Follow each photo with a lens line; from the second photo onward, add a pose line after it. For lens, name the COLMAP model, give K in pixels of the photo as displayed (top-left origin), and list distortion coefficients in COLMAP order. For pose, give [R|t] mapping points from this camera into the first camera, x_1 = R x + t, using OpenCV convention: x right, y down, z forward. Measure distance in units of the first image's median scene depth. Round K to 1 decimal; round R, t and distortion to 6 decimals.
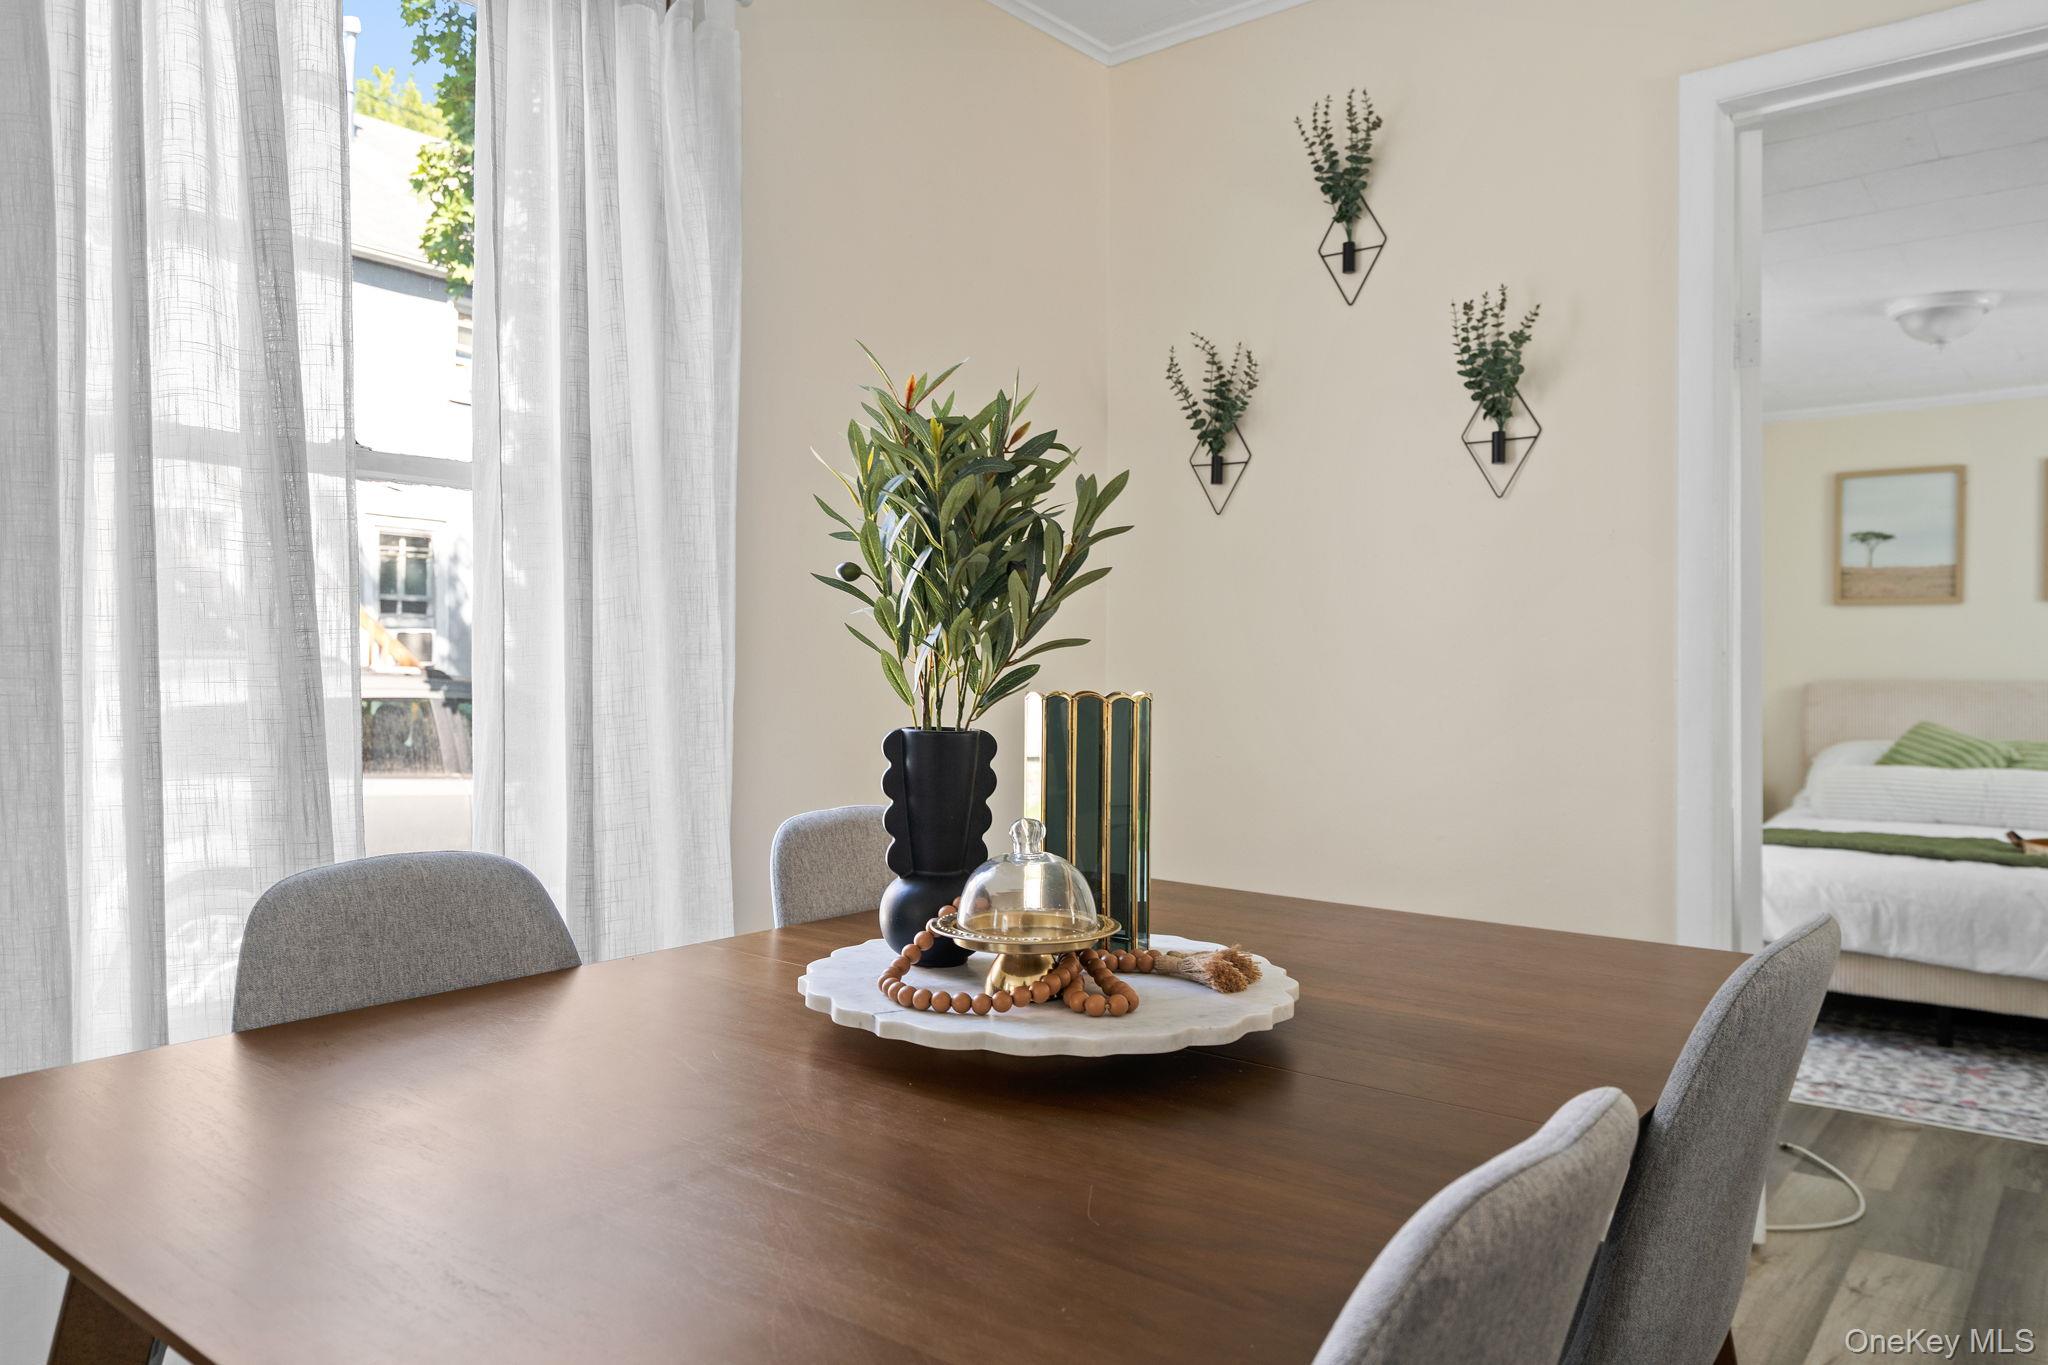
lens RADIAL K [[1423.4, 0, 1024.2], [0, 1423.4, 679.3], [0, 0, 1]] dist [0.005548, 0.004927]
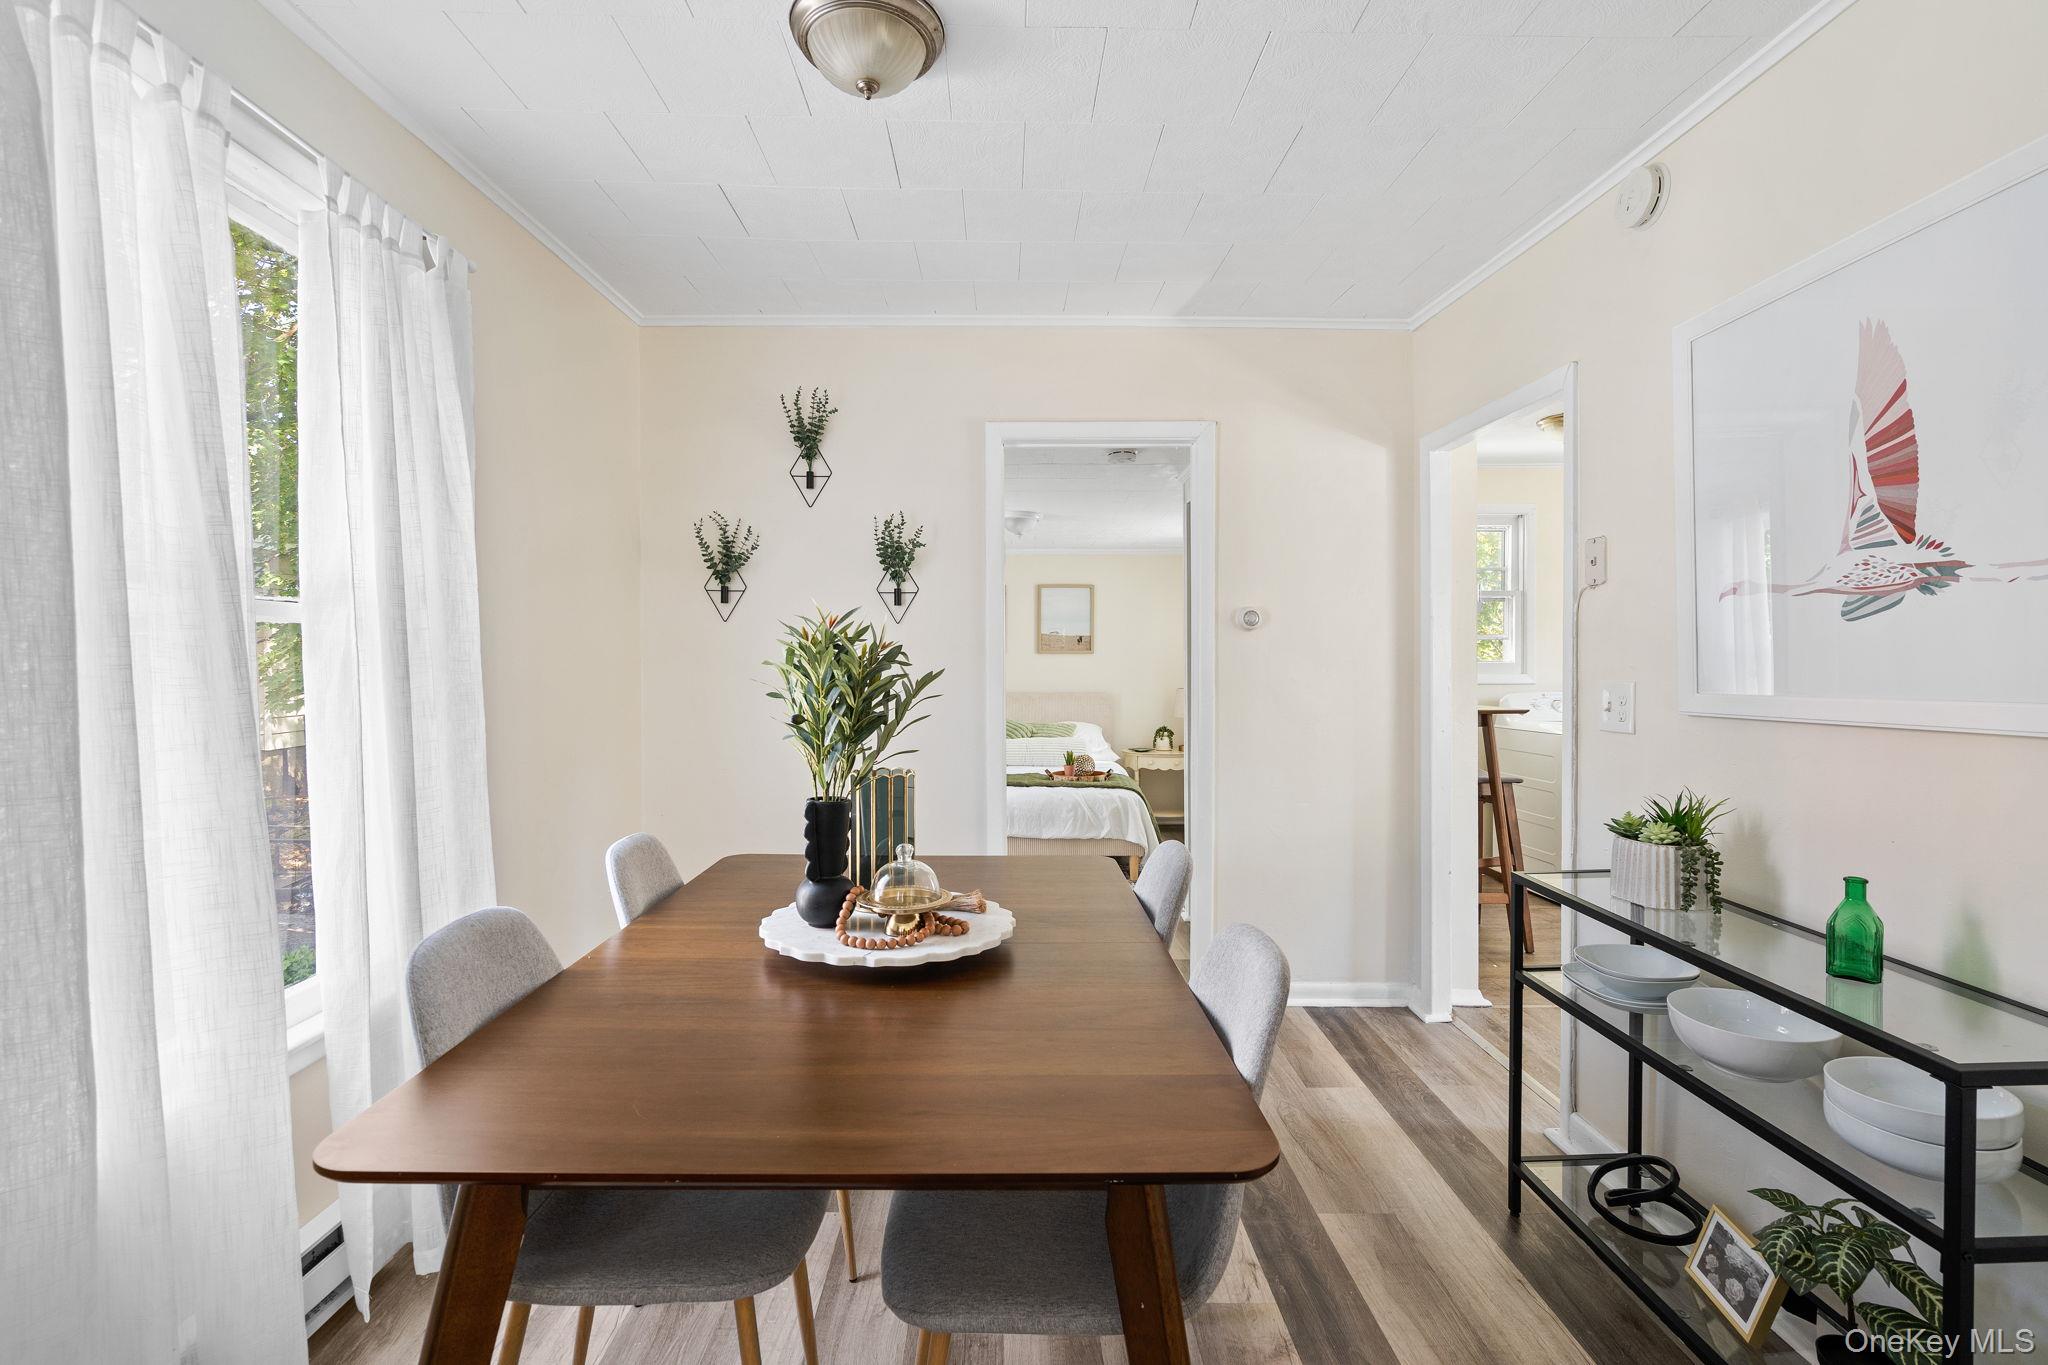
lens RADIAL K [[935.0, 0, 1024.0], [0, 935.0, 681.9], [0, 0, 1]] dist [-0.005784, 0.001632]
pose [[0.764462, -0.017093, 0.644442, -0.314607], [0.008236, 0.999826, 0.016750, -0.065896], [-0.644616, -0.007497, 0.764469, -0.046038]]
